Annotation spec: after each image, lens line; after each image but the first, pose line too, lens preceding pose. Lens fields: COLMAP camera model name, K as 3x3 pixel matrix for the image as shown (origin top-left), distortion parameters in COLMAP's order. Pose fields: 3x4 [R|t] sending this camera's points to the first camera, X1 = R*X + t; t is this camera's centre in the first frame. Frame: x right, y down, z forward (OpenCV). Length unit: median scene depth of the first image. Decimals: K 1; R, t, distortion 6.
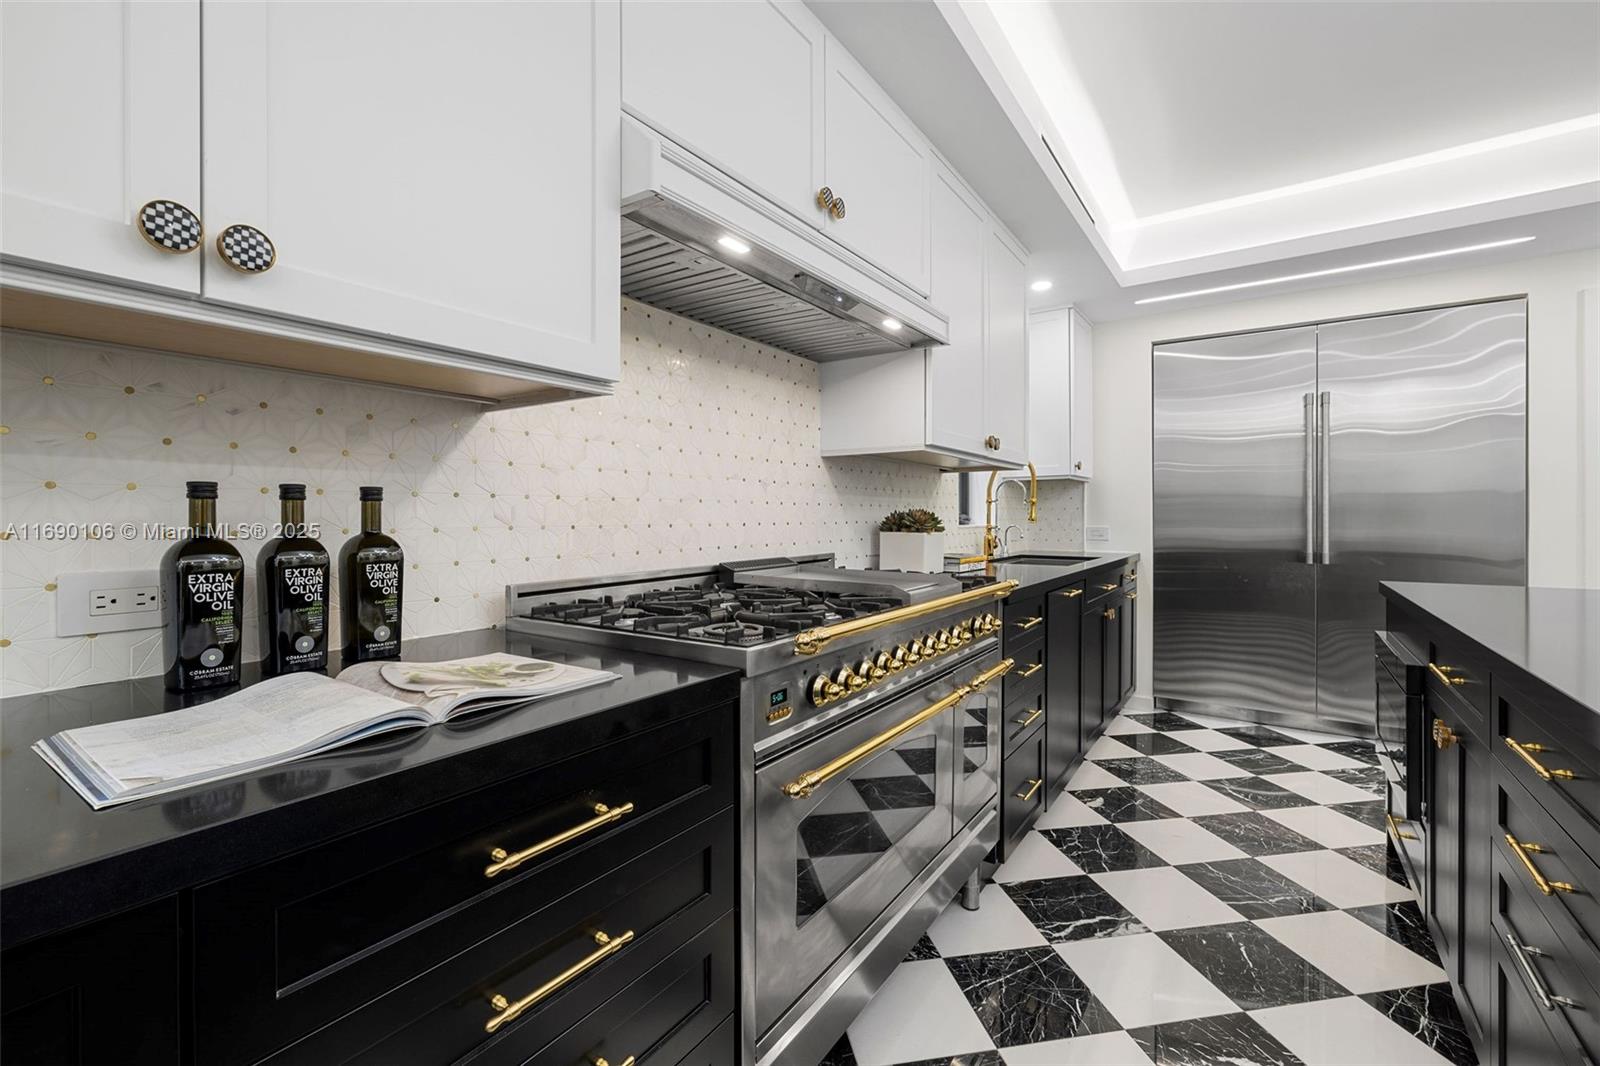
lens RADIAL K [[686.1, 0, 802.9], [0, 686.1, 518.4], [0, 0, 1]] dist [-0.002094, -0.000245]
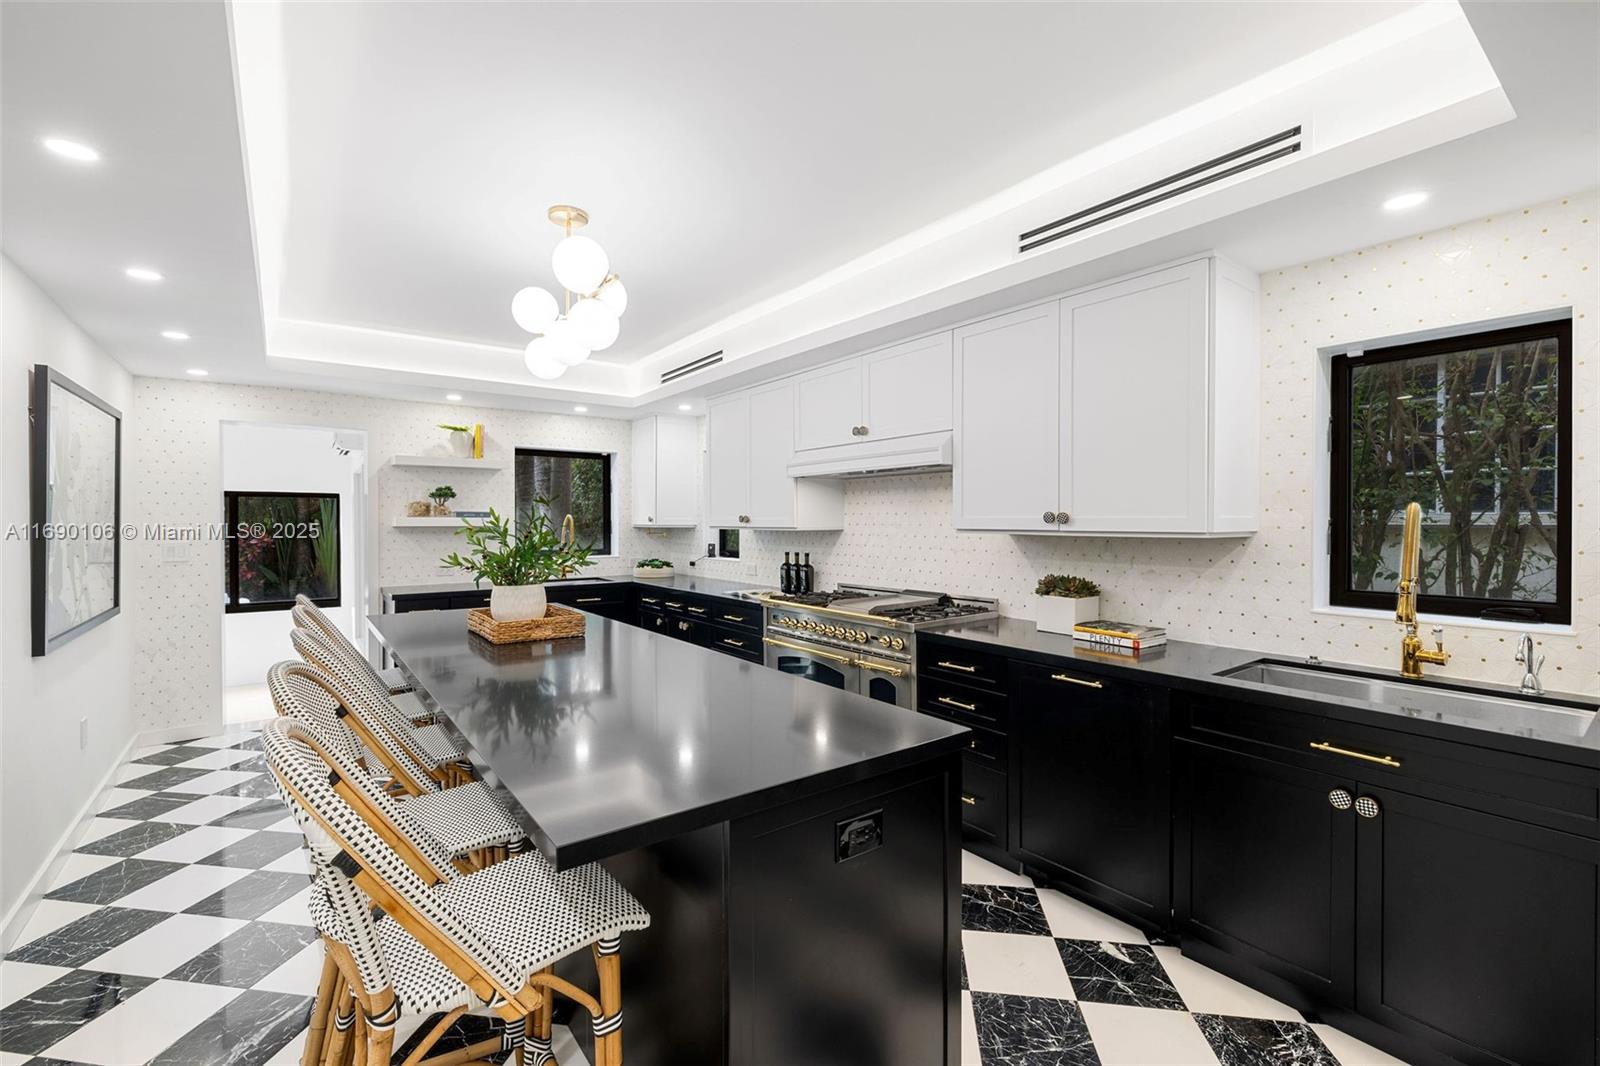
lens RADIAL K [[686.1, 0, 802.2], [0, 686.1, 525.5], [0, 0, 1]] dist [-0.002094, -0.000245]
pose [[-0.317360, 0.001288, -0.948304, 2.049405], [-0.012347, 0.999909, 0.005490, -0.143508], [0.948225, 0.013451, -0.317315, 1.399510]]
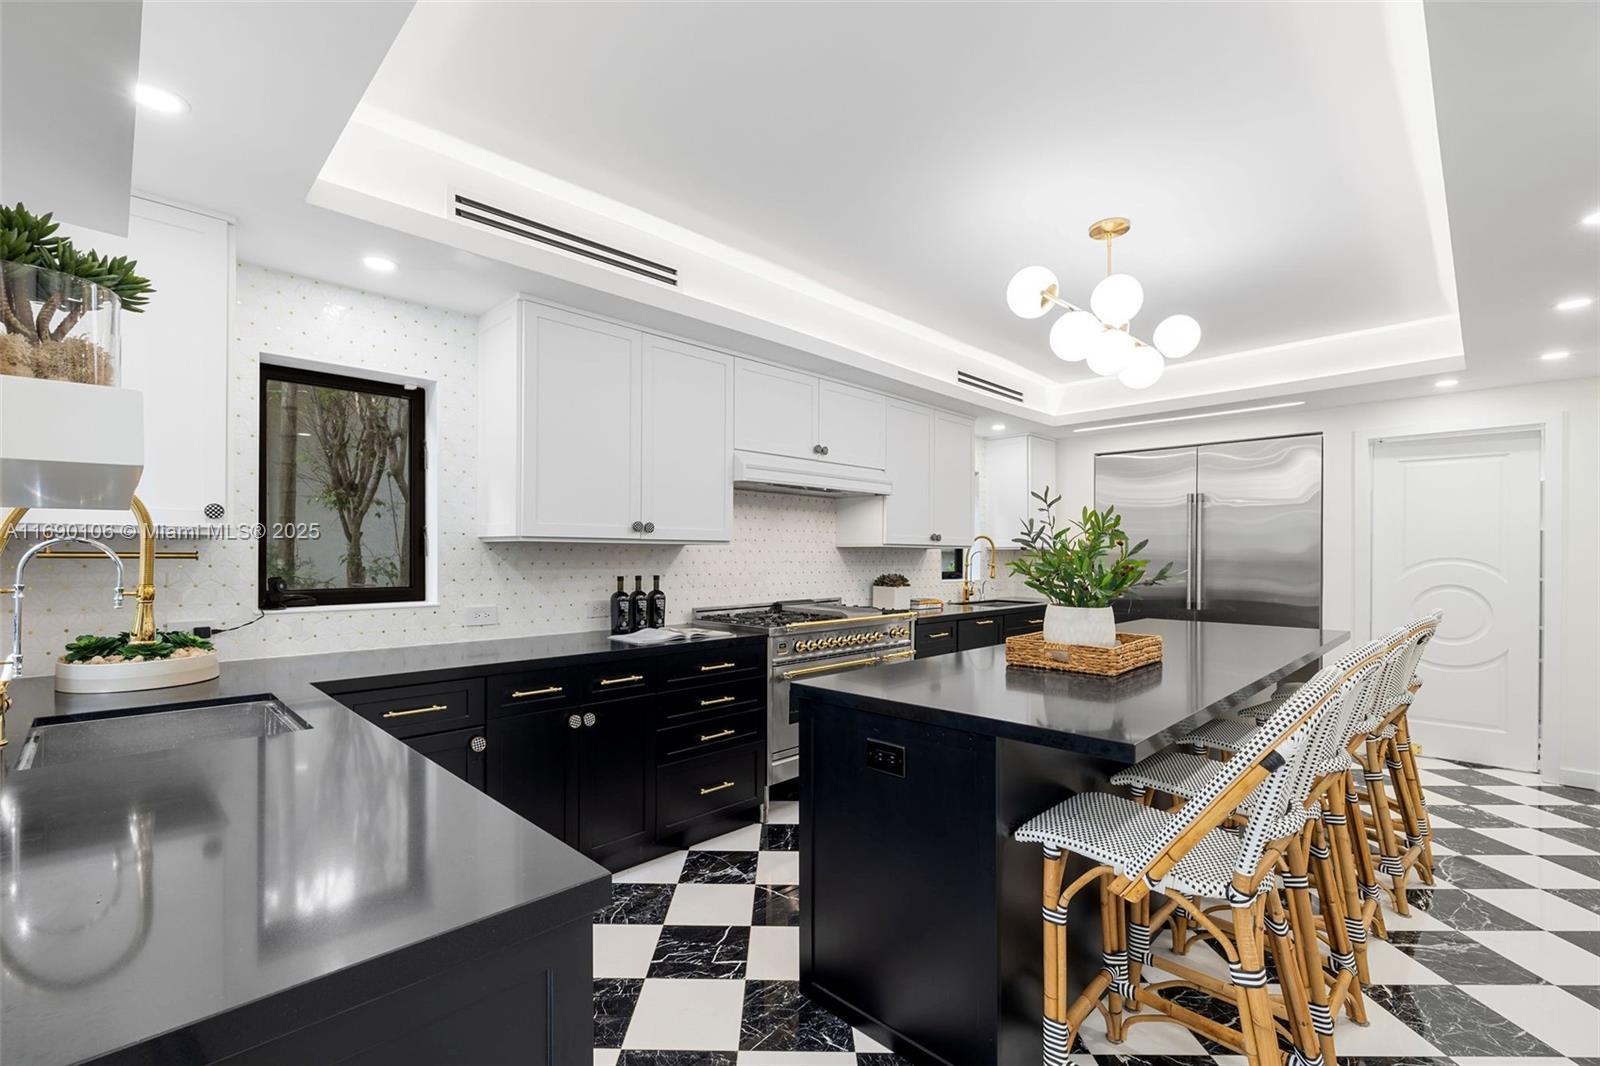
lens RADIAL K [[686.1, 0, 794.6], [0, 686.1, 549.5], [0, 0, 1]] dist [-0.002094, -0.000245]
pose [[0.983421, 0.005292, -0.181258, 0.349976], [-0.007446, 0.999910, -0.011205, -0.081401], [0.181182, 0.012368, 0.983372, -1.222888]]
